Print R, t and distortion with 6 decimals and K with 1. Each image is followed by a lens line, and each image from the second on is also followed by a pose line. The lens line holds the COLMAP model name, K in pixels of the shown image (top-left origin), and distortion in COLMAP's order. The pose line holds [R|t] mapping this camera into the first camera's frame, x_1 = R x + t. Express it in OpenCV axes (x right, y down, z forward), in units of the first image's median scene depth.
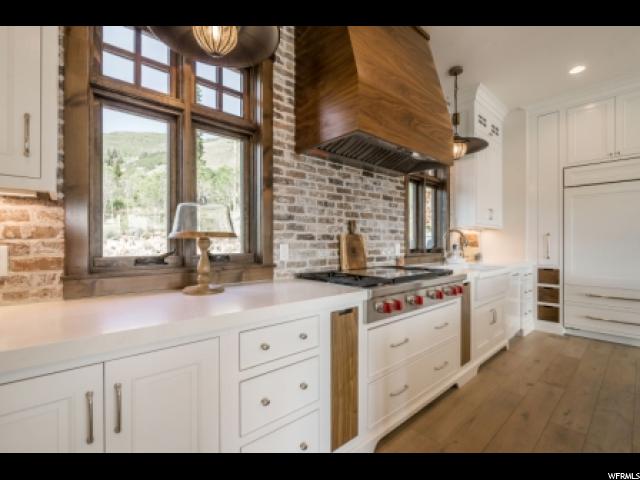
lens RADIAL K [[294.0, 0, 320.0], [0, 294.0, 240.0], [0, 0, 1]] dist [0.001472, 0.000536]
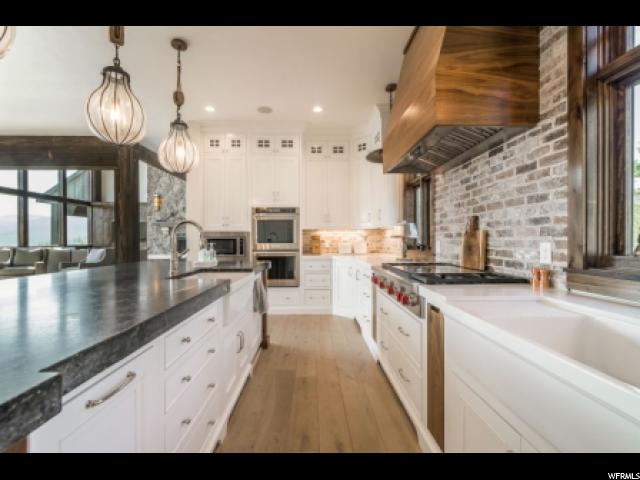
lens RADIAL K [[294.0, 0, 320.0], [0, 294.0, 240.0], [0, 0, 1]] dist [0.001472, 0.000536]
pose [[-0.647650, -0.000925, -0.761937, 1.063648], [0.003206, 0.999987, -0.003939, 0.010137], [0.761931, -0.004994, -0.647639, 1.160559]]
